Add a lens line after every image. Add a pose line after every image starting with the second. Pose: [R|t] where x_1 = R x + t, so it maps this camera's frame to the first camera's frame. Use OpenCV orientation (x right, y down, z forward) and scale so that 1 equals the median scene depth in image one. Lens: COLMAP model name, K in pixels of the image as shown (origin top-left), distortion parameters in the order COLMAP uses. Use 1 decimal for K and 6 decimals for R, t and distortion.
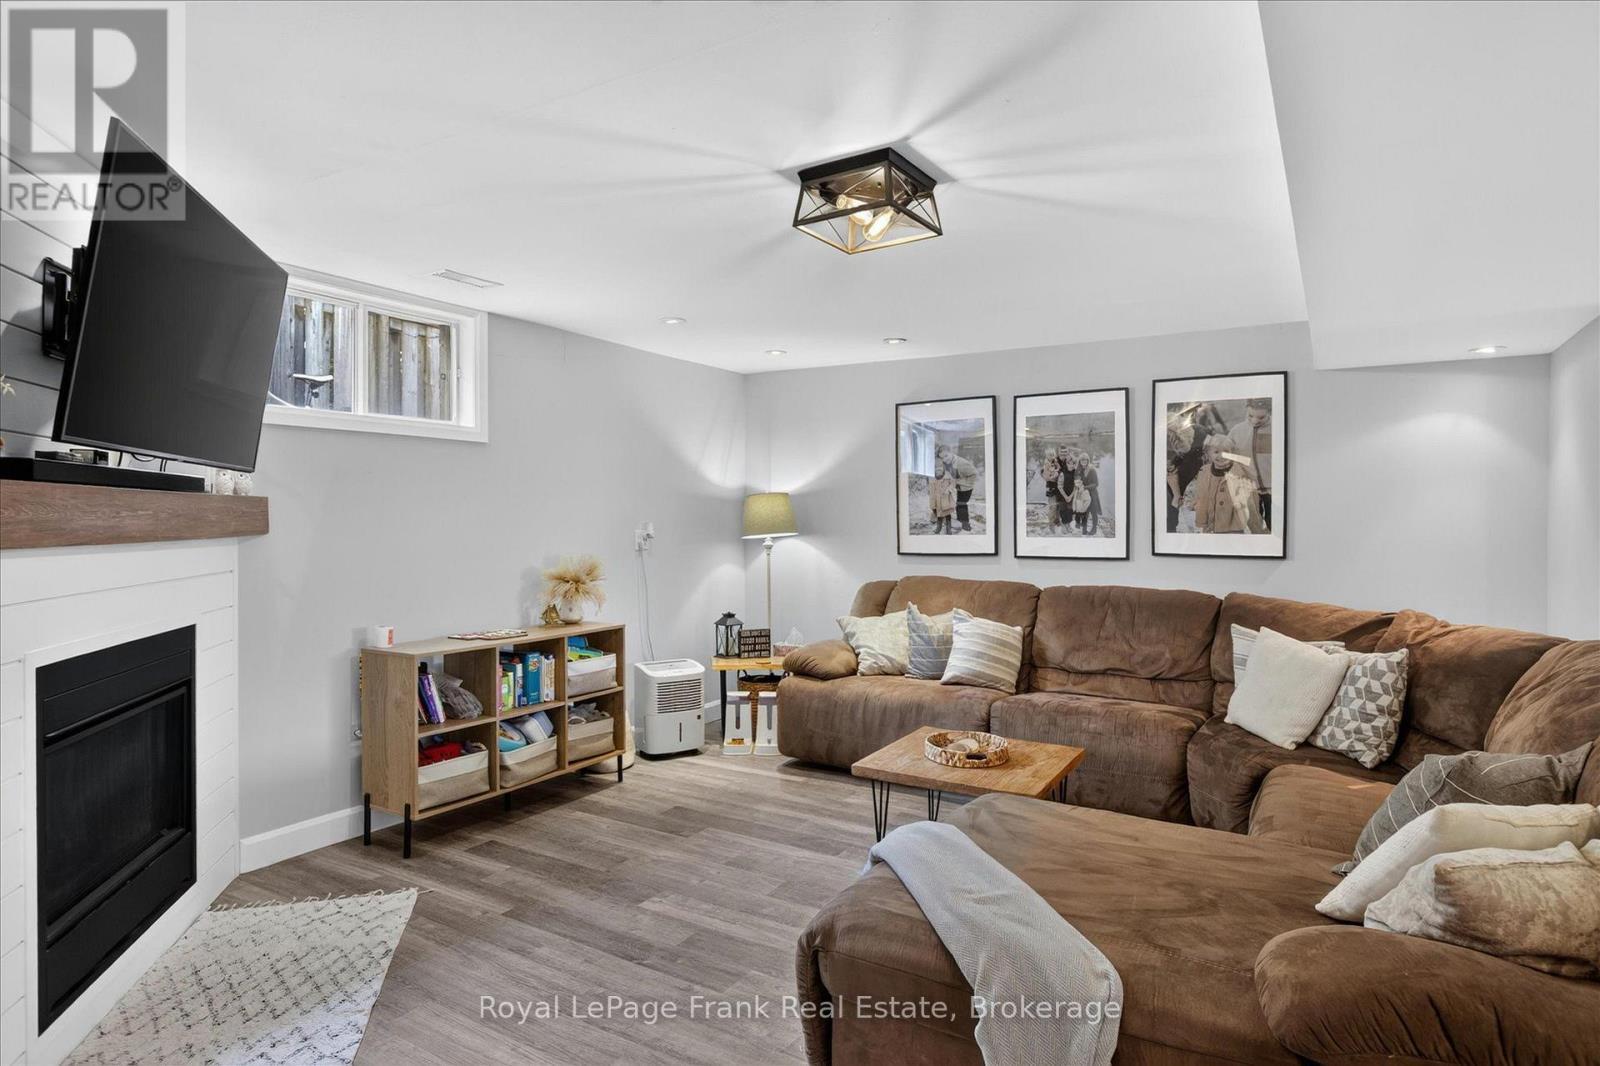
lens RADIAL K [[850.6, 0, 786.3], [0, 850.6, 530.5], [0, 0, 1]] dist [-0.013655, 0.003279]
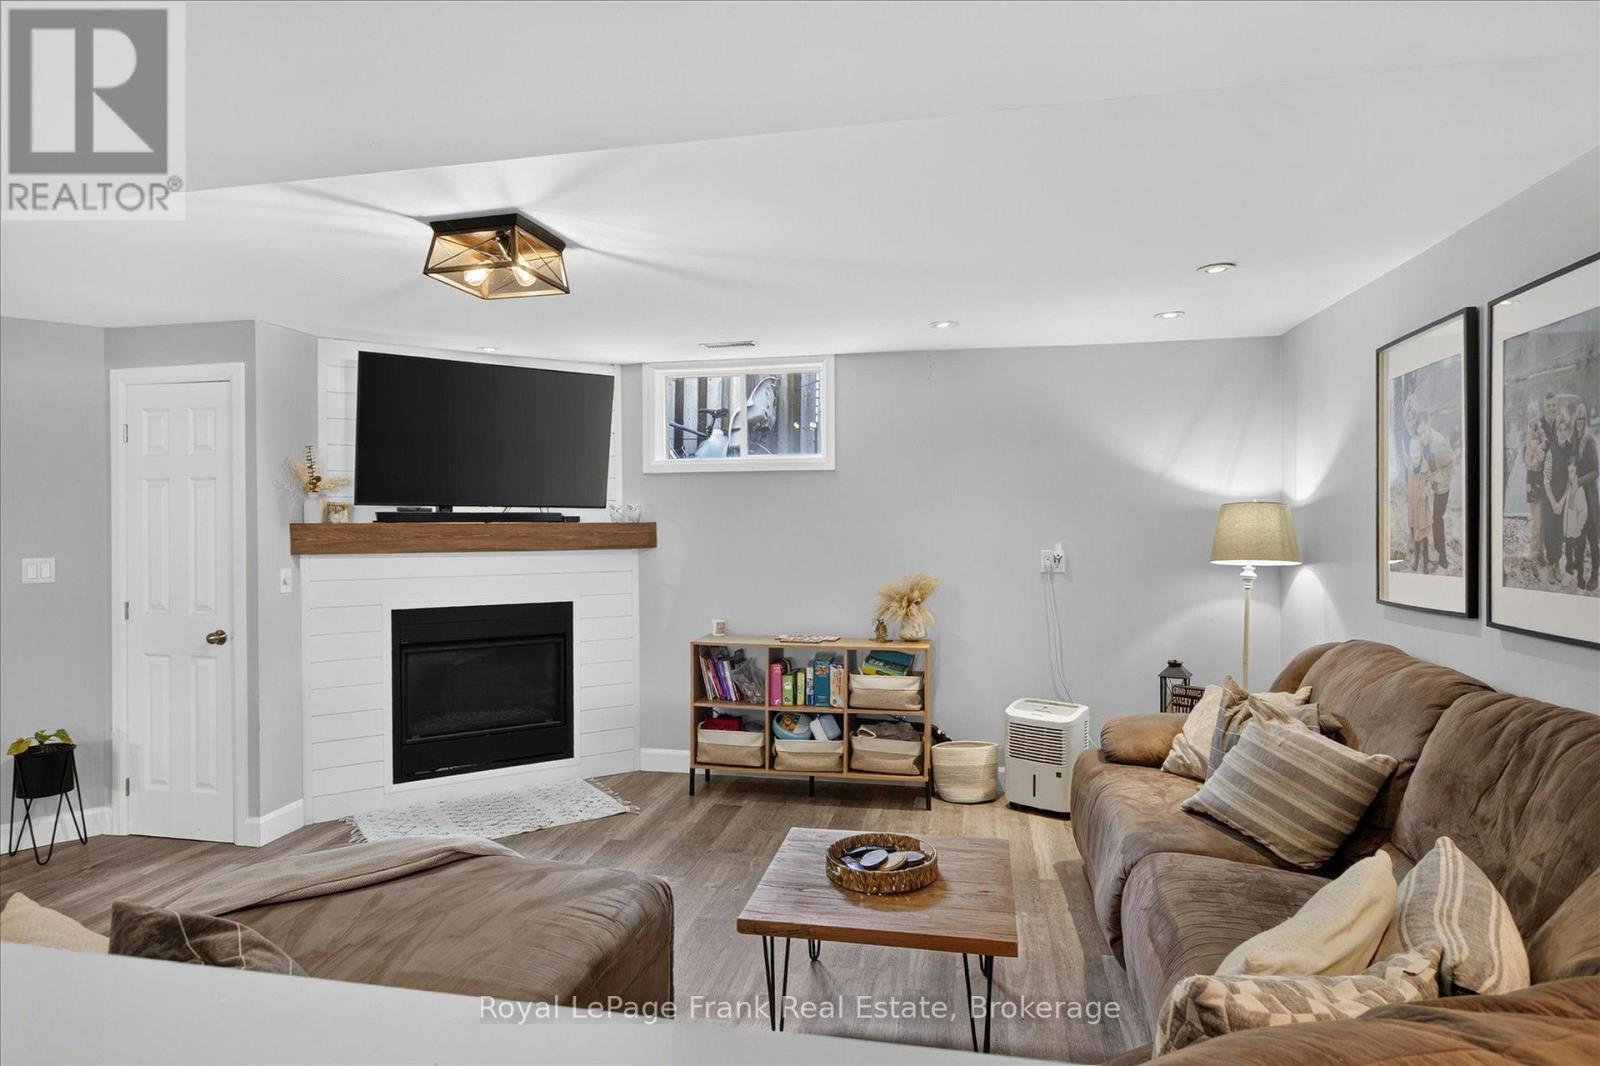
lens RADIAL K [[850.6, 0, 785.4], [0, 850.6, 528.4], [0, 0, 1]] dist [-0.013655, 0.003279]
pose [[0.378519, 0.002118, -0.925591, 0.693058], [-0.010658, 0.999941, -0.002071, -0.024116], [0.925532, 0.010649, 0.378519, 0.520220]]
